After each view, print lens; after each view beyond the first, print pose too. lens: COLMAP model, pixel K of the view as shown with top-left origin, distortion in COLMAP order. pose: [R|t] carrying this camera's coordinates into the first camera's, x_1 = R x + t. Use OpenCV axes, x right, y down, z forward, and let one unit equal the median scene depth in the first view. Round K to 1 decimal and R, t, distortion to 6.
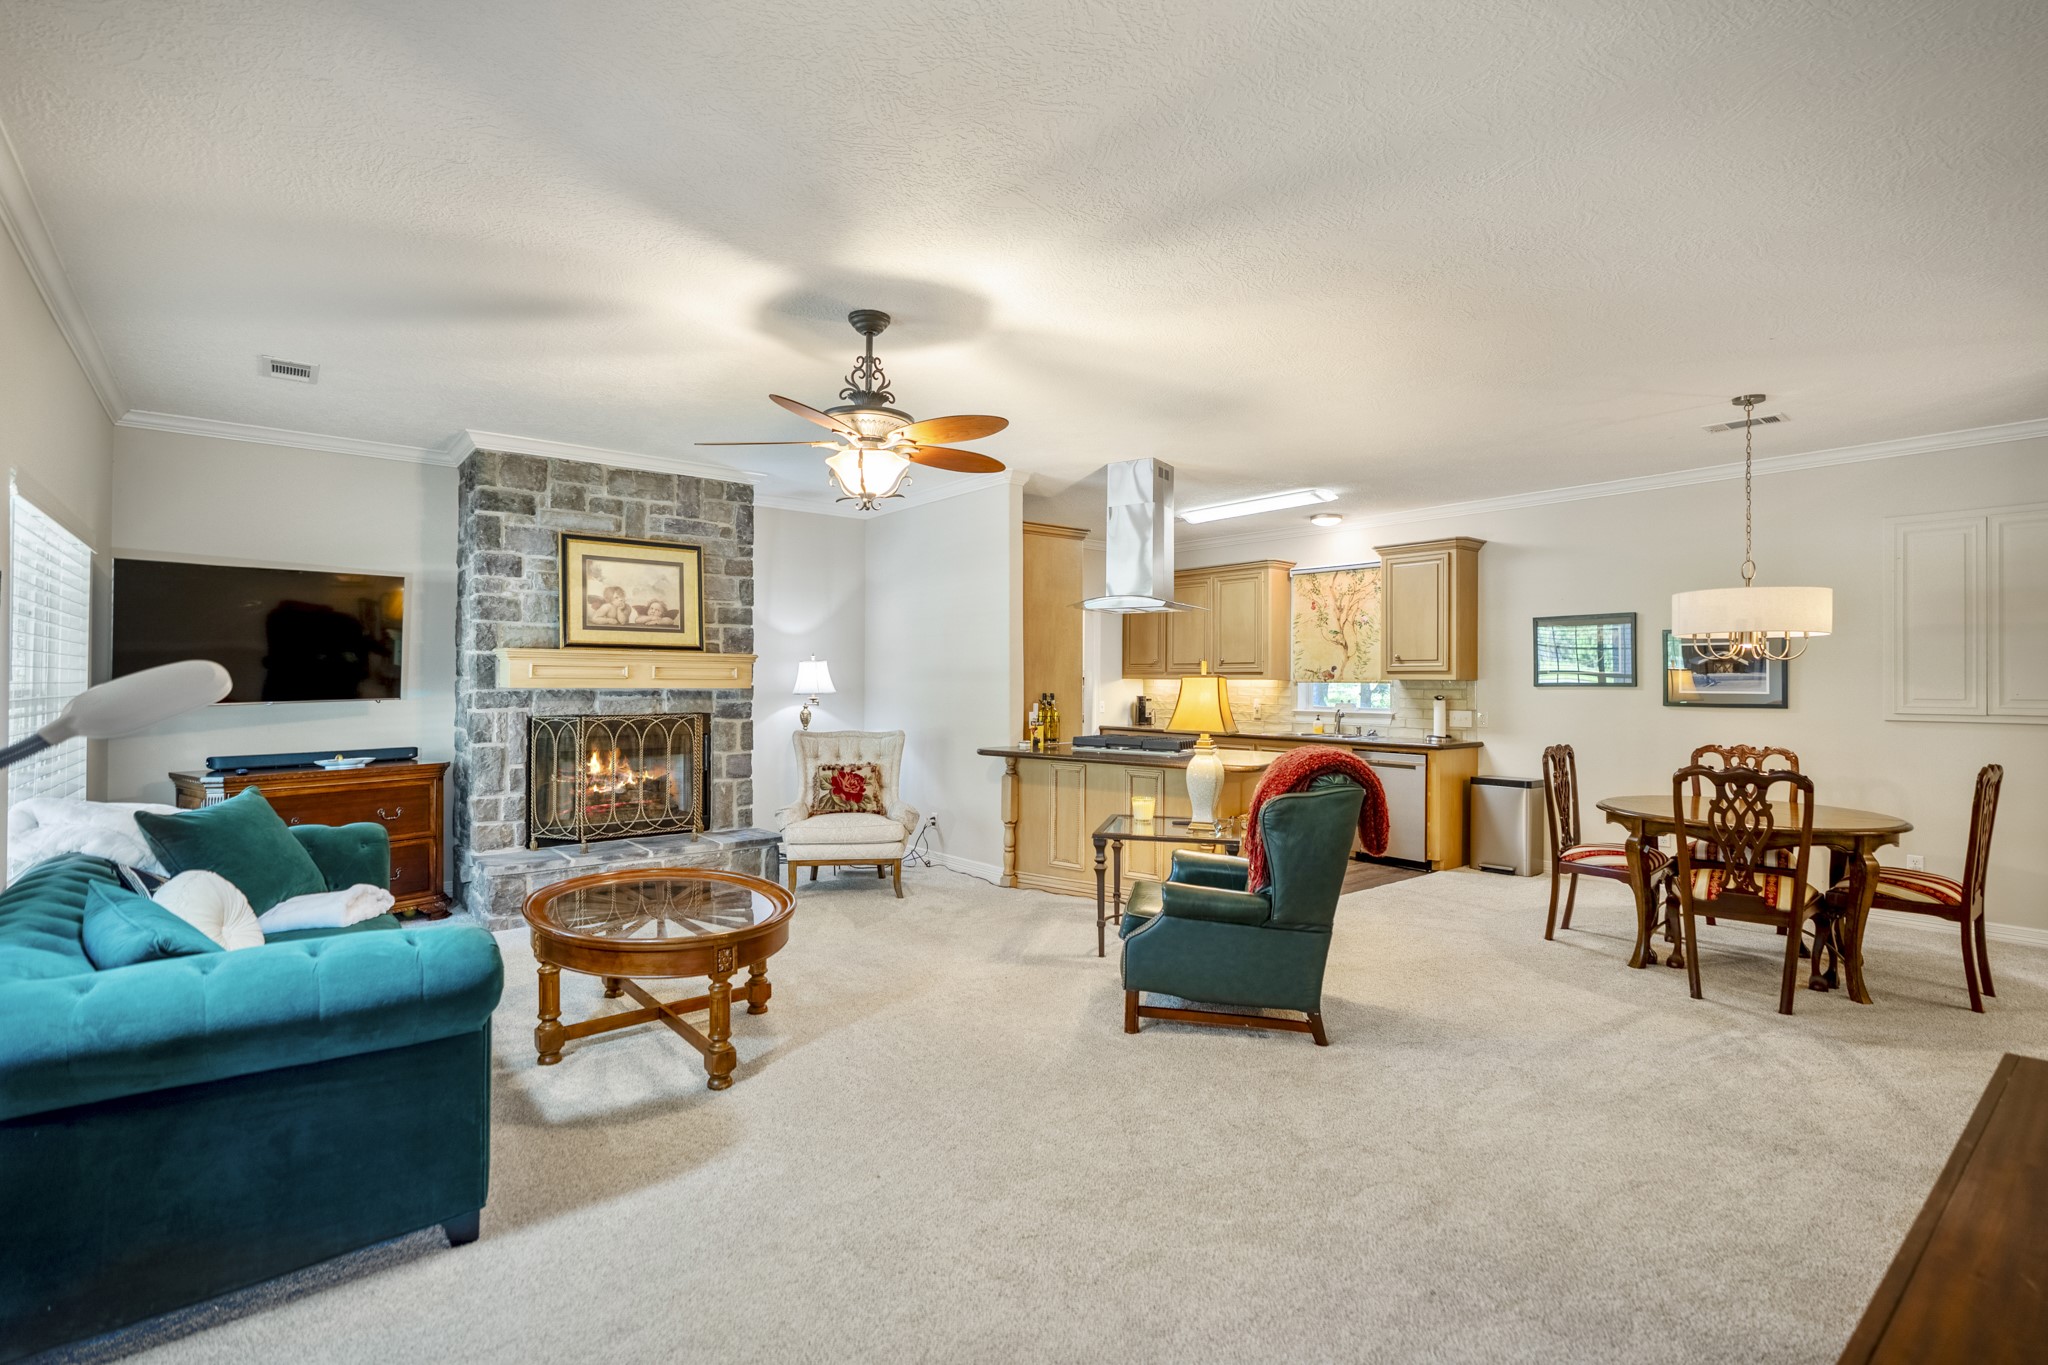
lens RADIAL K [[947.3, 0, 1017.4], [0, 947.3, 682.5], [0, 0, 1]] dist [-0.005529, 0.000683]
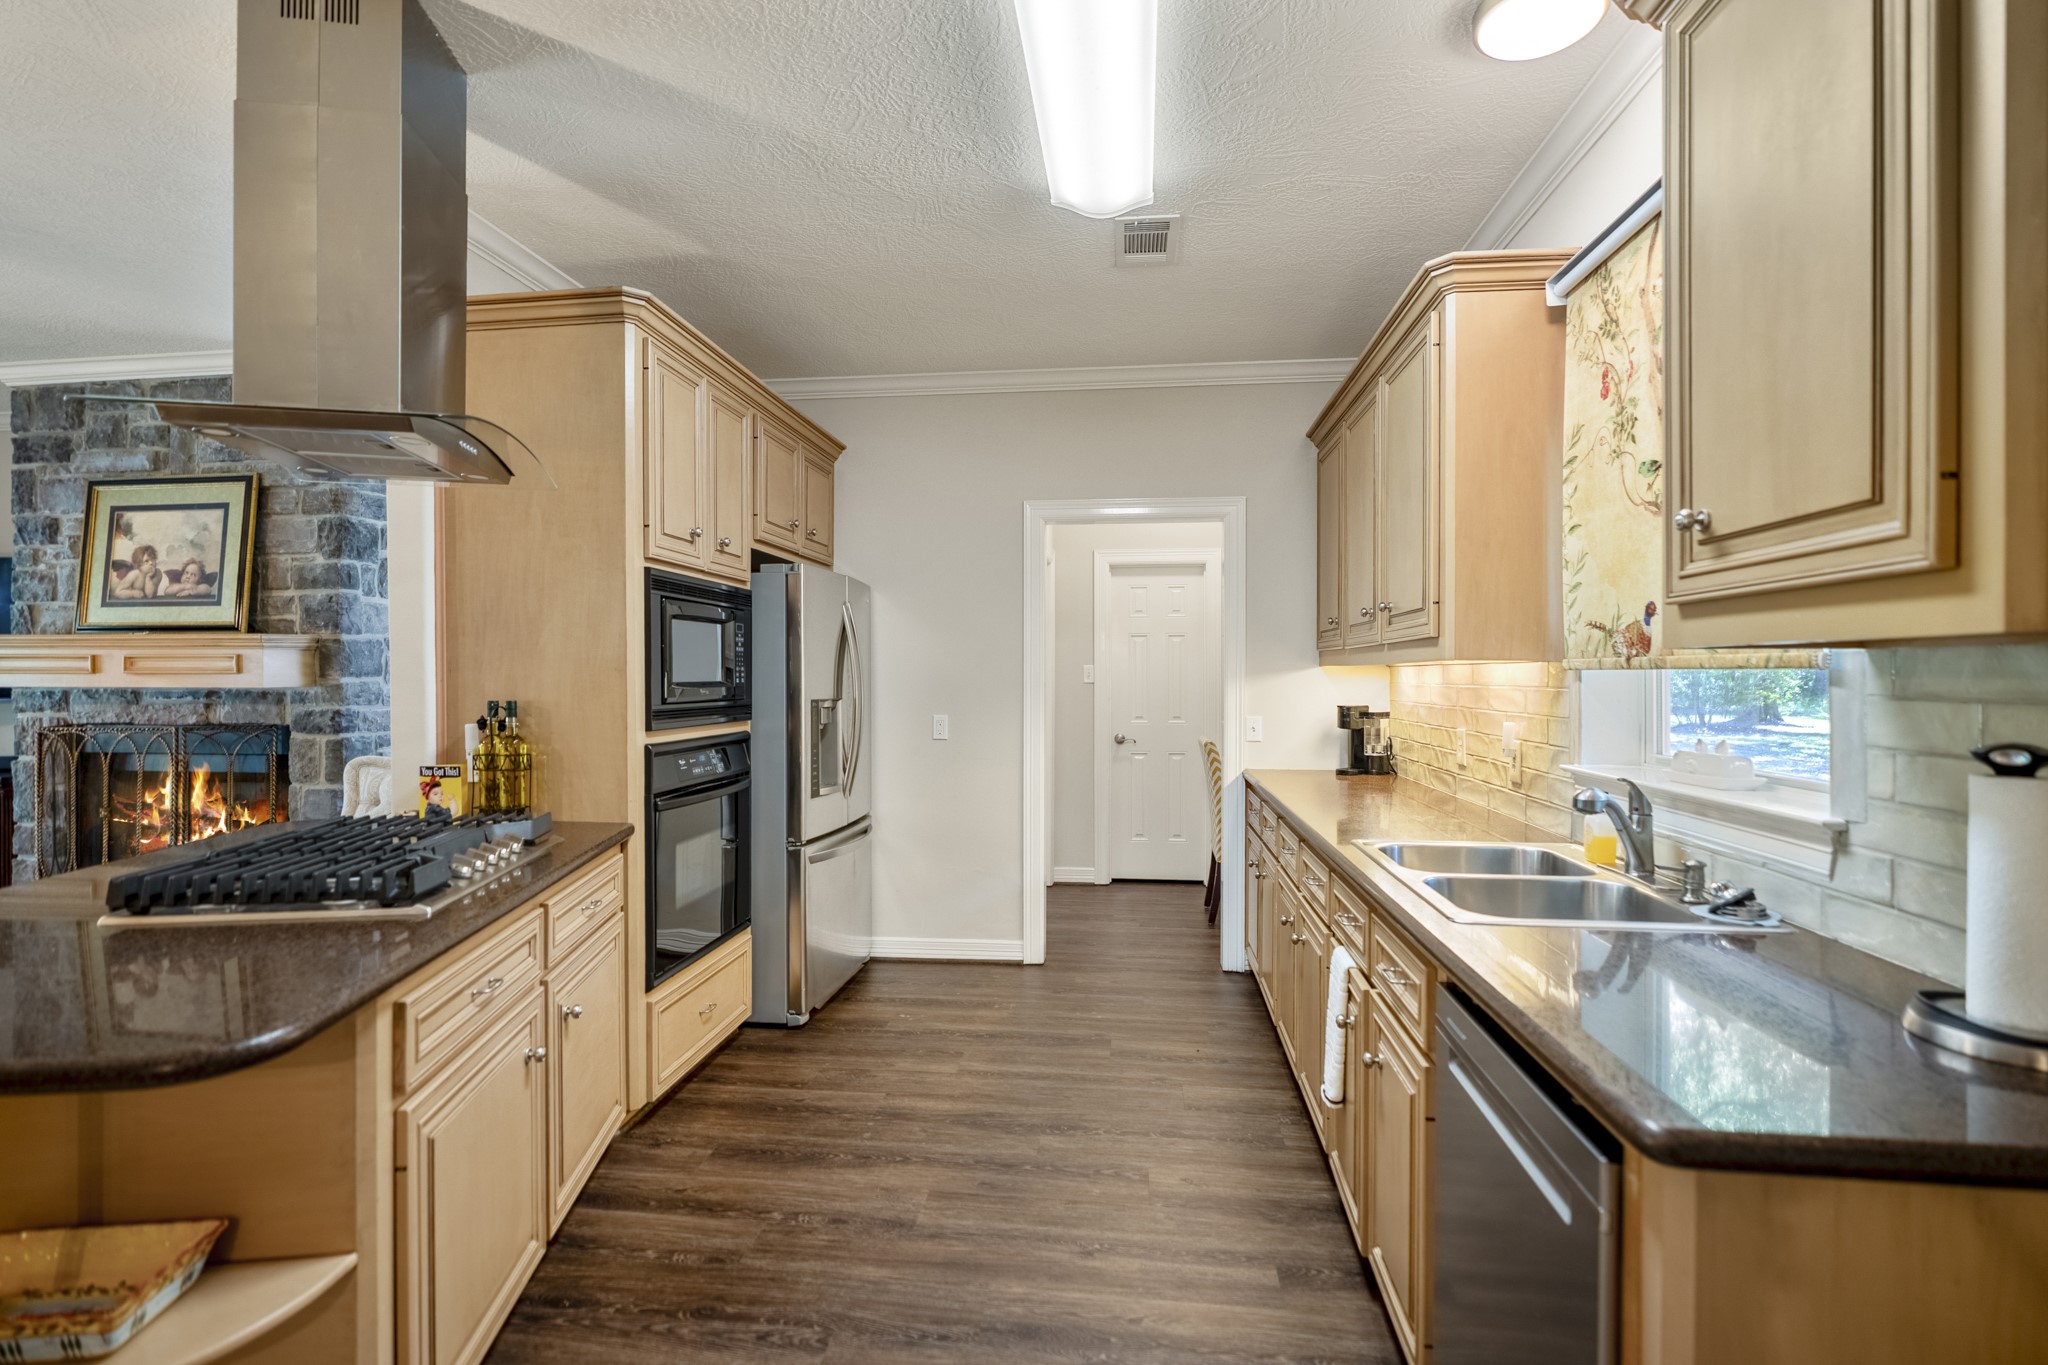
lens RADIAL K [[947.3, 0, 1024.7], [0, 947.3, 679.3], [0, 0, 1]] dist [-0.005529, 0.000683]
pose [[0.697746, -0.003449, -0.716337, 0.549073], [0.004506, 0.999990, -0.000426, 0.003395], [0.716331, -0.002930, 0.697754, 0.973060]]
